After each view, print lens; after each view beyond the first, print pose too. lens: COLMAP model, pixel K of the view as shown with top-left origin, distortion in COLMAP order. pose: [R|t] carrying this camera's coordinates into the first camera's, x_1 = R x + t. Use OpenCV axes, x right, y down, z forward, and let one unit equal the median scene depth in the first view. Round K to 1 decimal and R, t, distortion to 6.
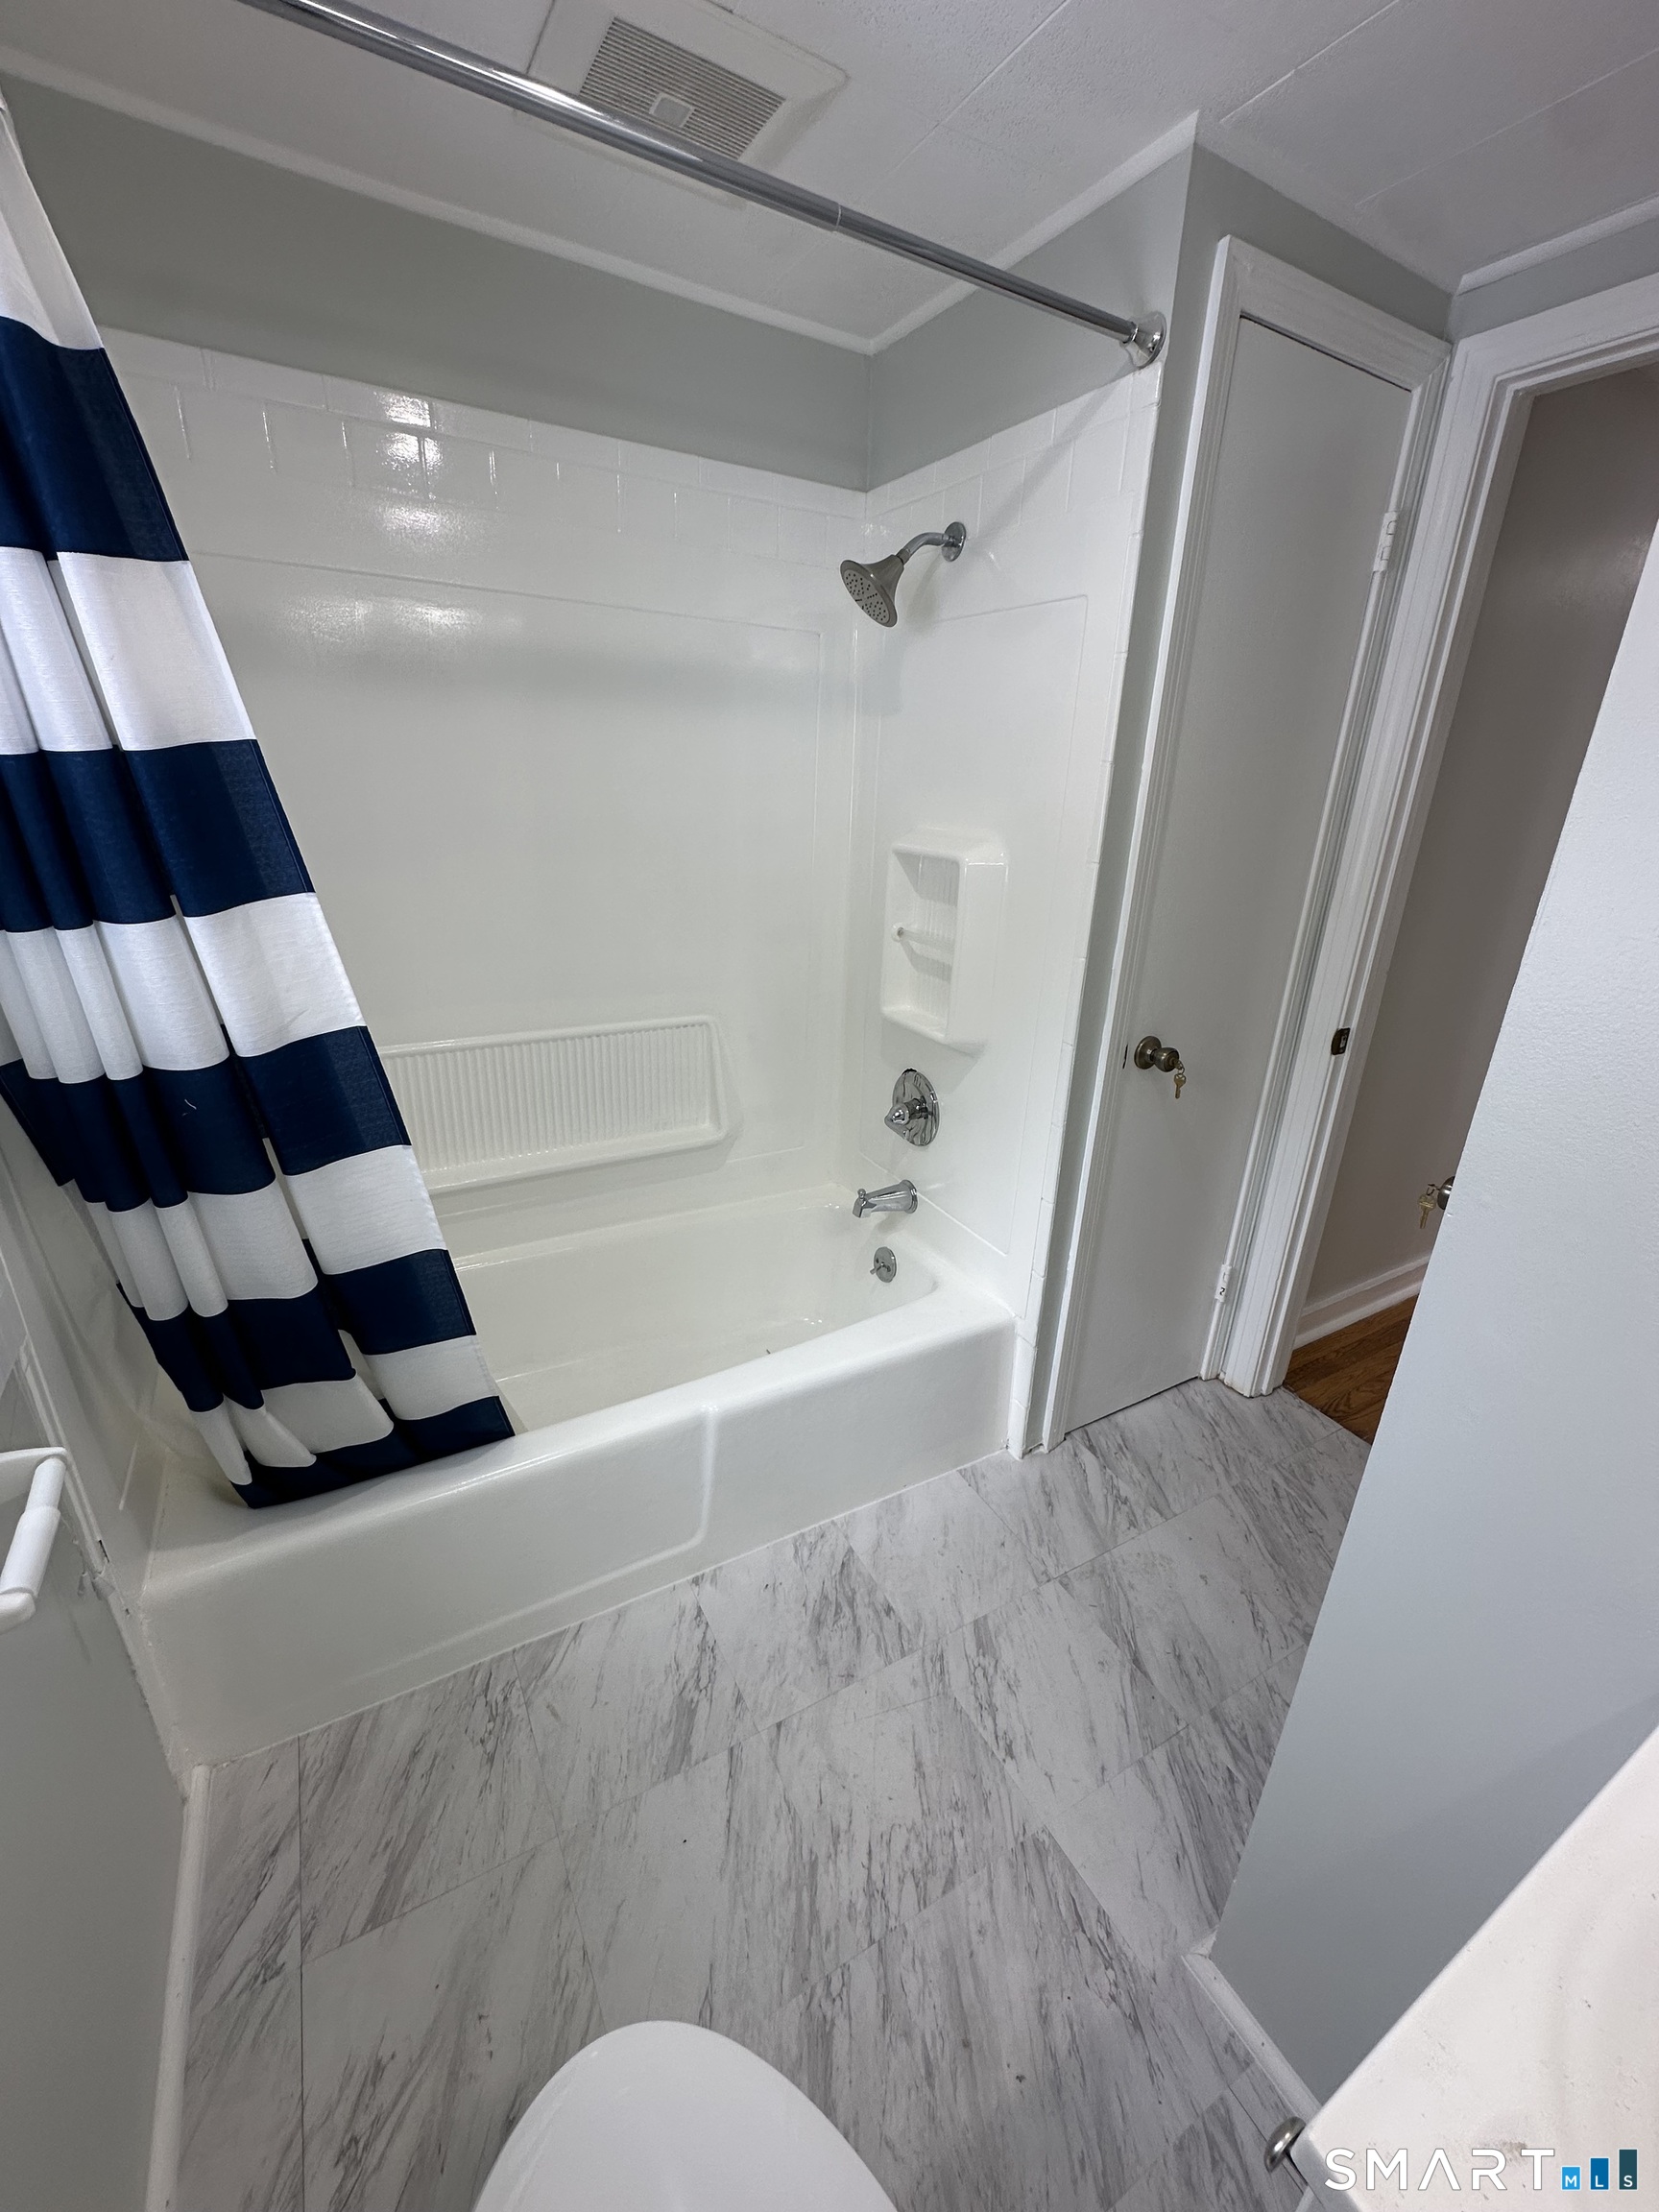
lens RADIAL K [[878.6, 0, 825.3], [0, 878.6, 1105.7], [0, 0, 1]] dist [-0.000842, 0.000210]
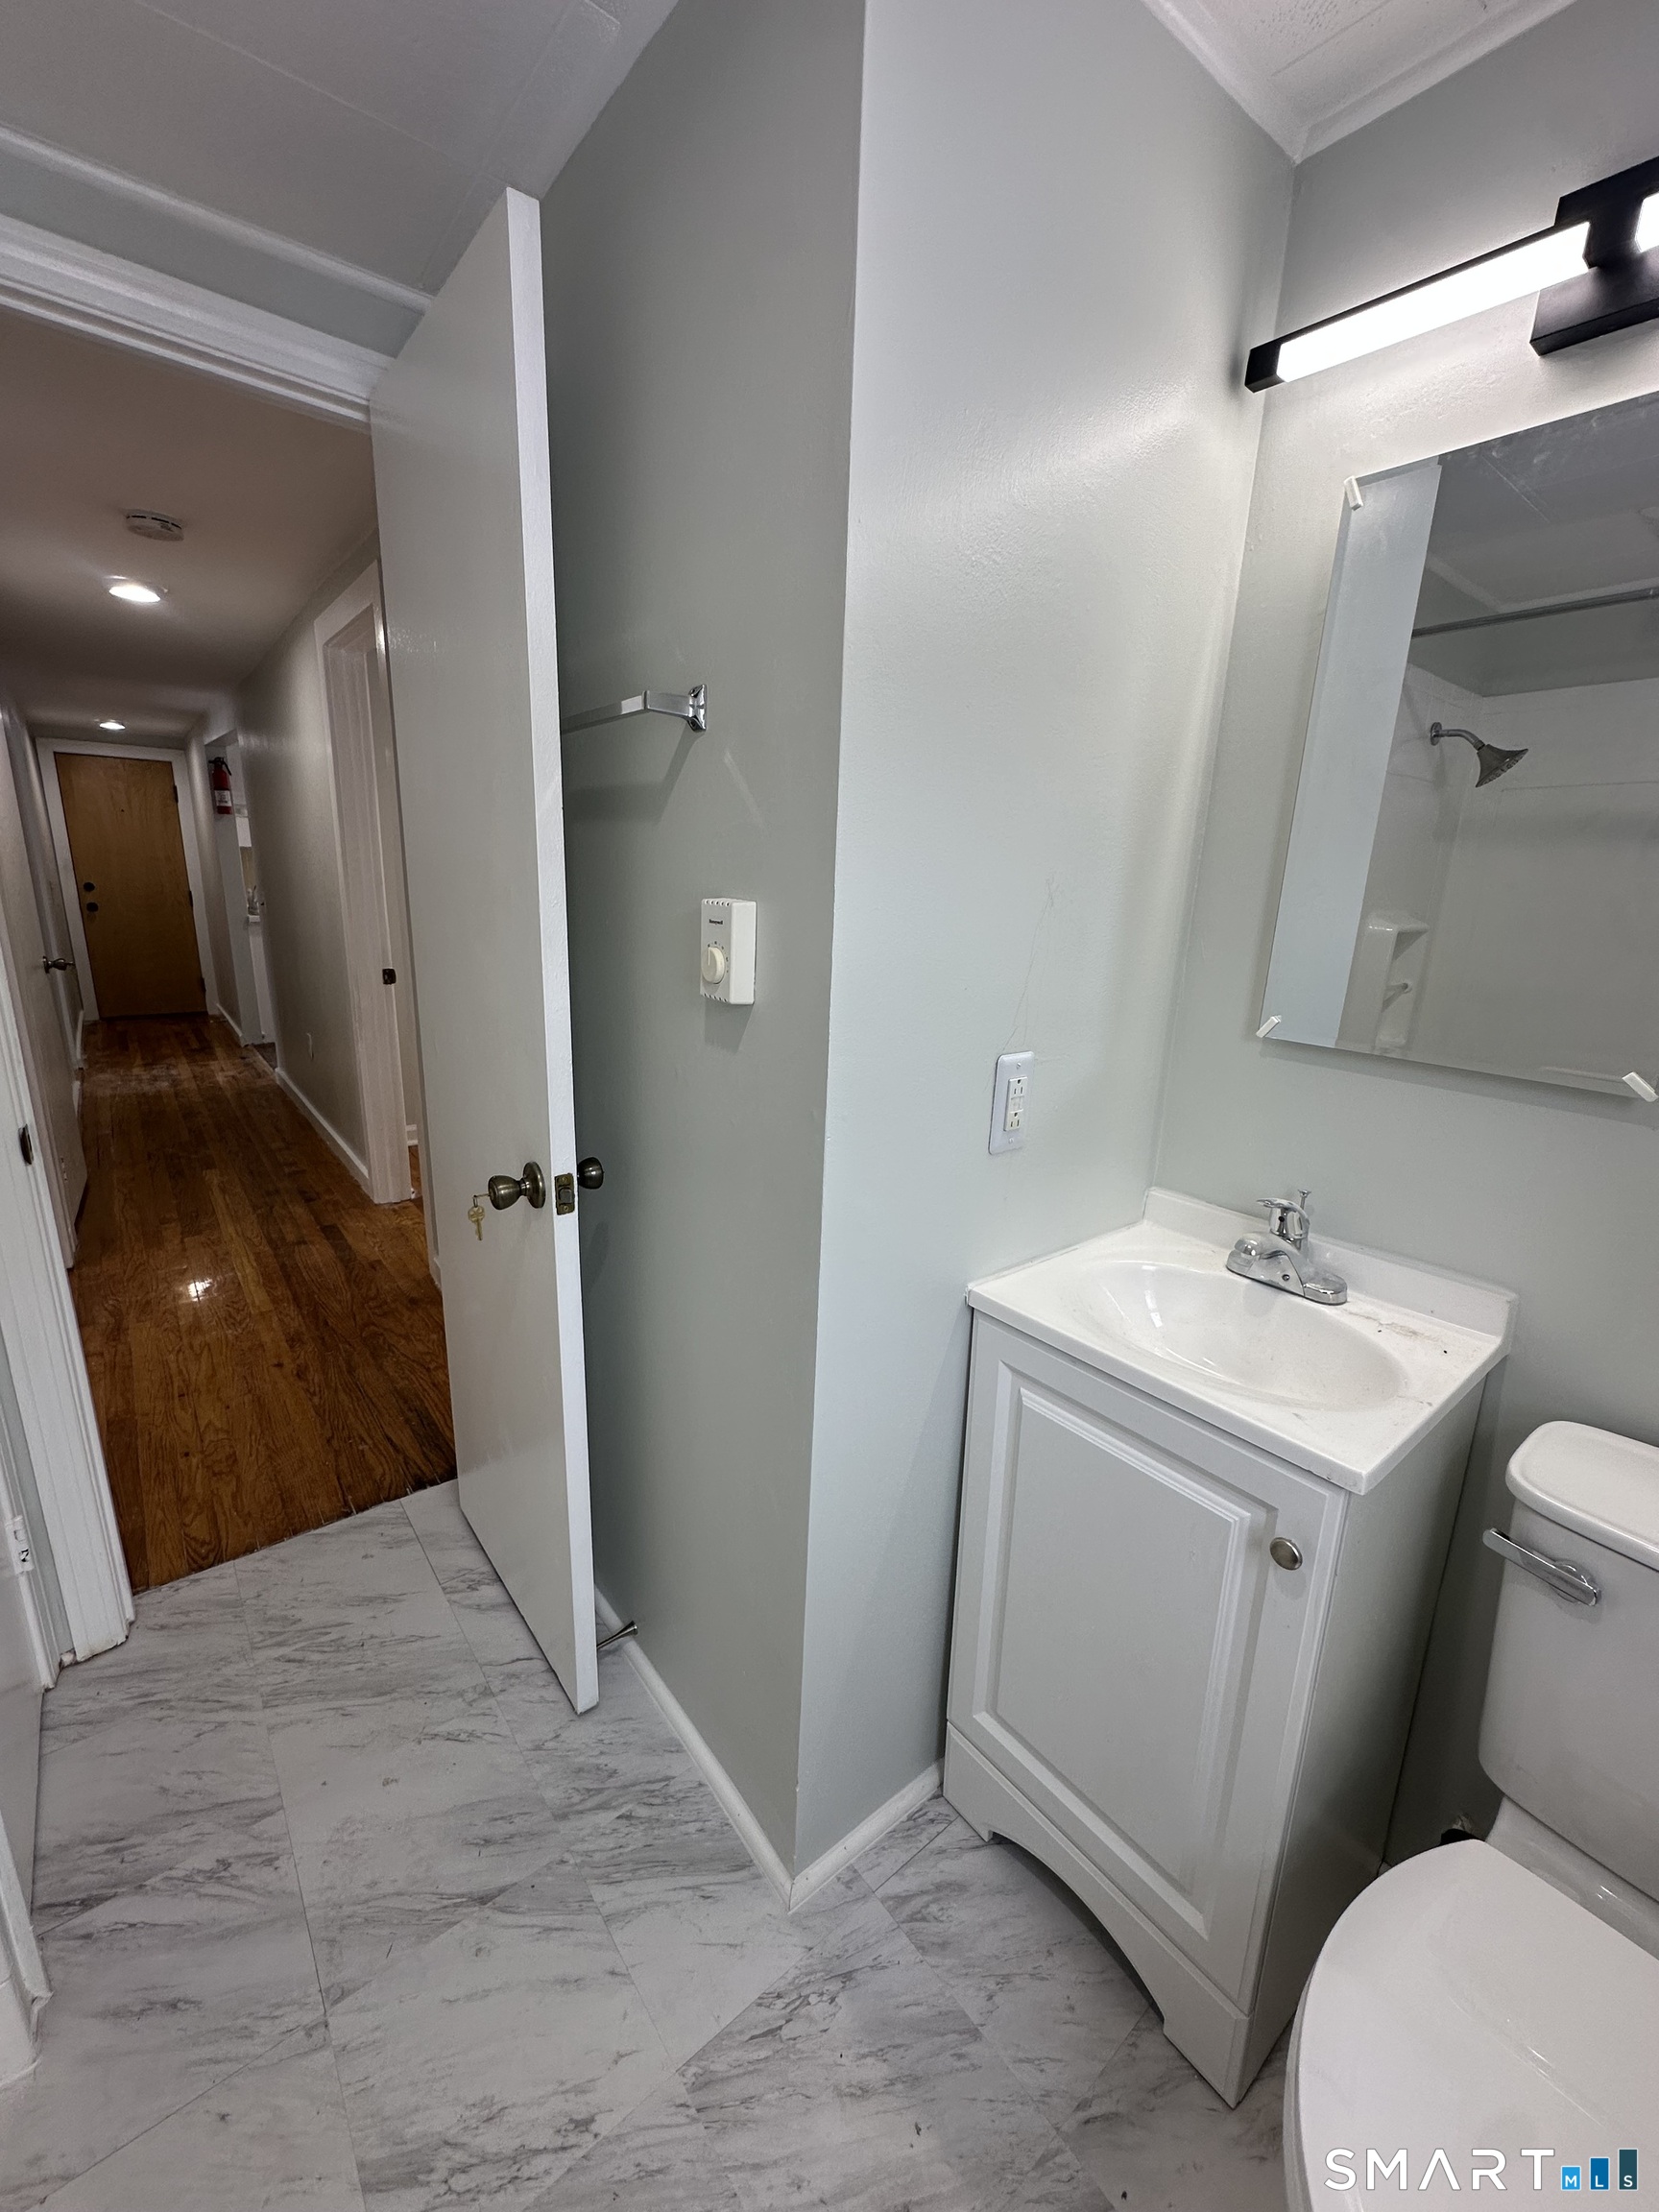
lens RADIAL K [[878.6, 0, 825.3], [0, 878.6, 1105.7], [0, 0, 1]] dist [-0.000842, 0.000210]
pose [[-0.161363, -0.286178, 0.944491, -0.241667], [0.308375, 0.894491, 0.323713, -0.170124], [-0.937479, 0.343493, -0.056088, 0.520276]]
